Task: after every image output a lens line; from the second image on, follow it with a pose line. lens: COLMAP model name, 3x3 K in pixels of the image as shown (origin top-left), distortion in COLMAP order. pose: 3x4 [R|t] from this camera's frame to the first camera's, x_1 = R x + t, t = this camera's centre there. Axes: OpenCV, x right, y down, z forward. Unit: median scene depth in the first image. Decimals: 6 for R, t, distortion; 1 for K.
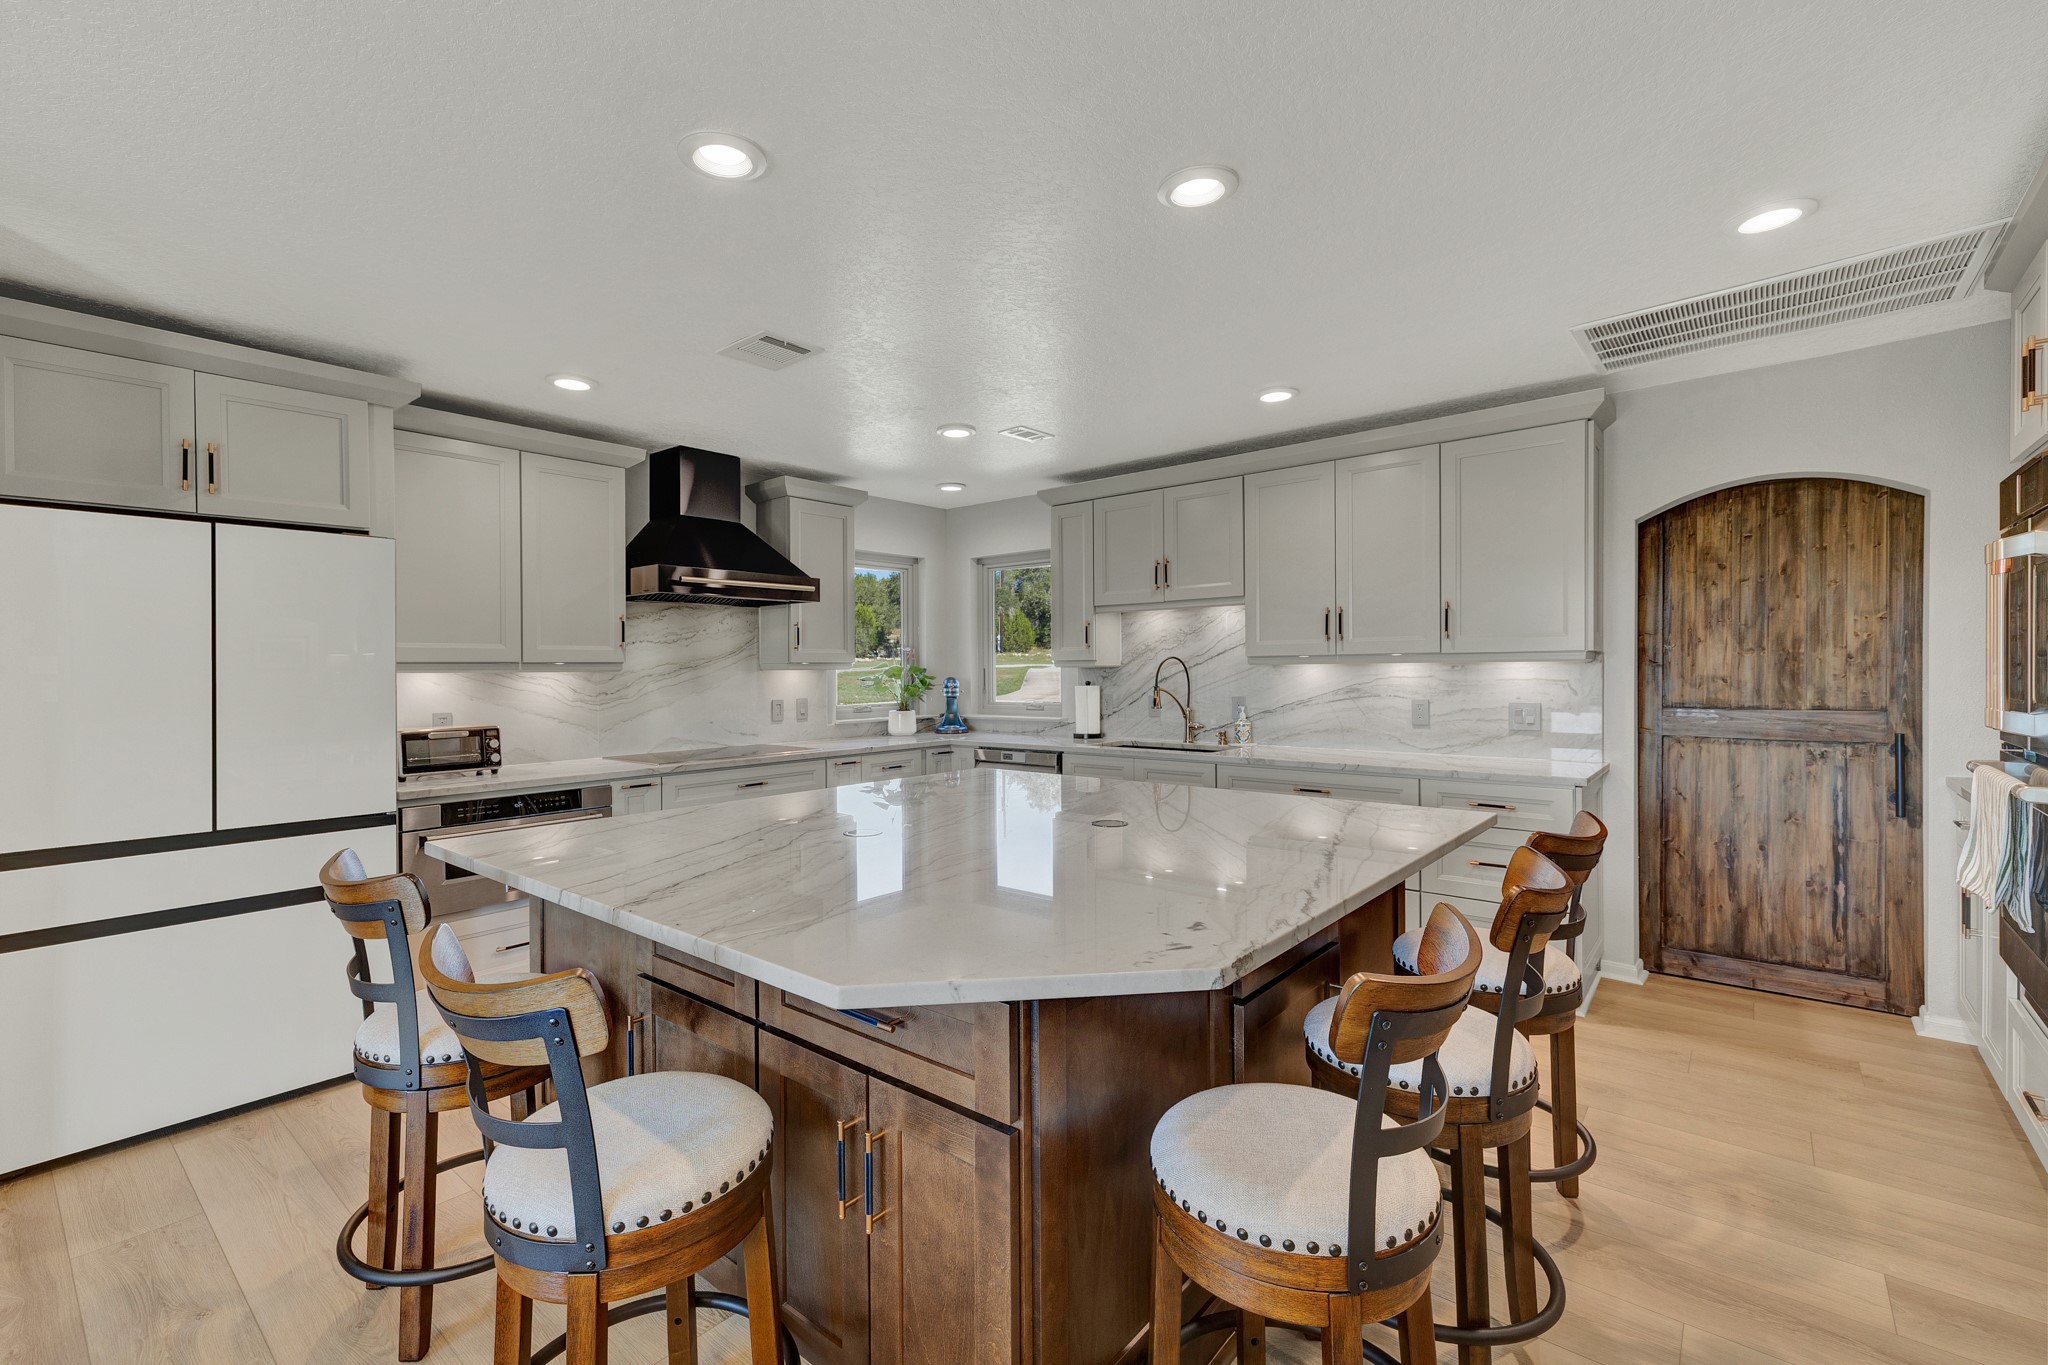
lens RADIAL K [[882.4, 0, 1019.8], [0, 882.4, 687.7], [0, 0, 1]] dist [-0.002251, 0.001272]
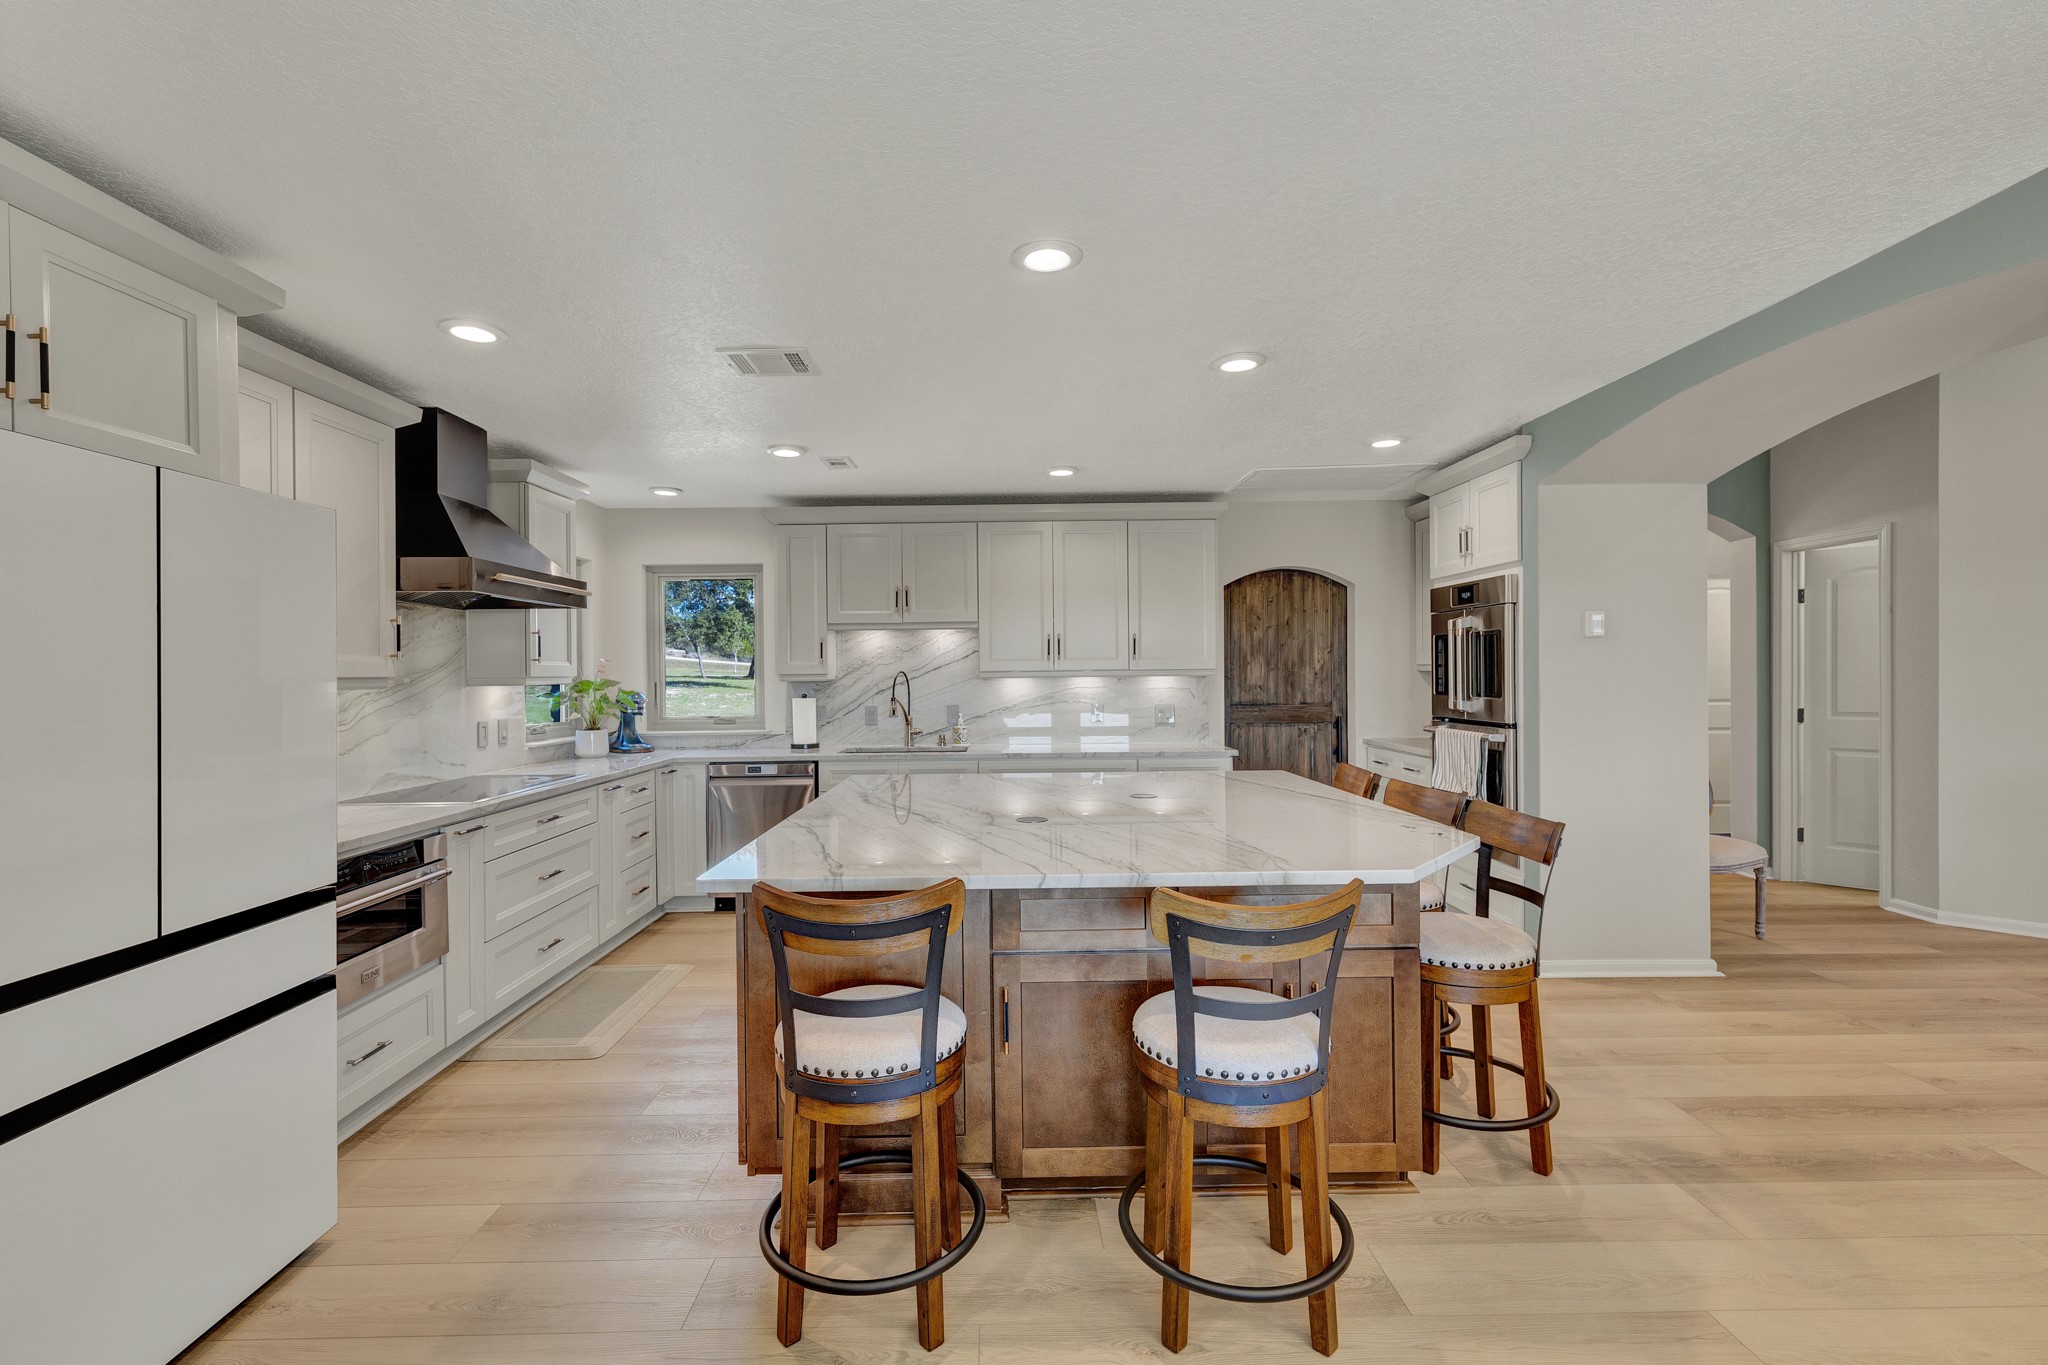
lens RADIAL K [[882.4, 0, 1003.5], [0, 882.4, 691.3], [0, 0, 1]] dist [-0.002251, 0.001272]
pose [[0.756695, -0.011549, 0.653667, -0.496042], [0.017280, 0.999848, -0.002338, -0.004426], [-0.653540, 0.013064, 0.756779, 0.054375]]
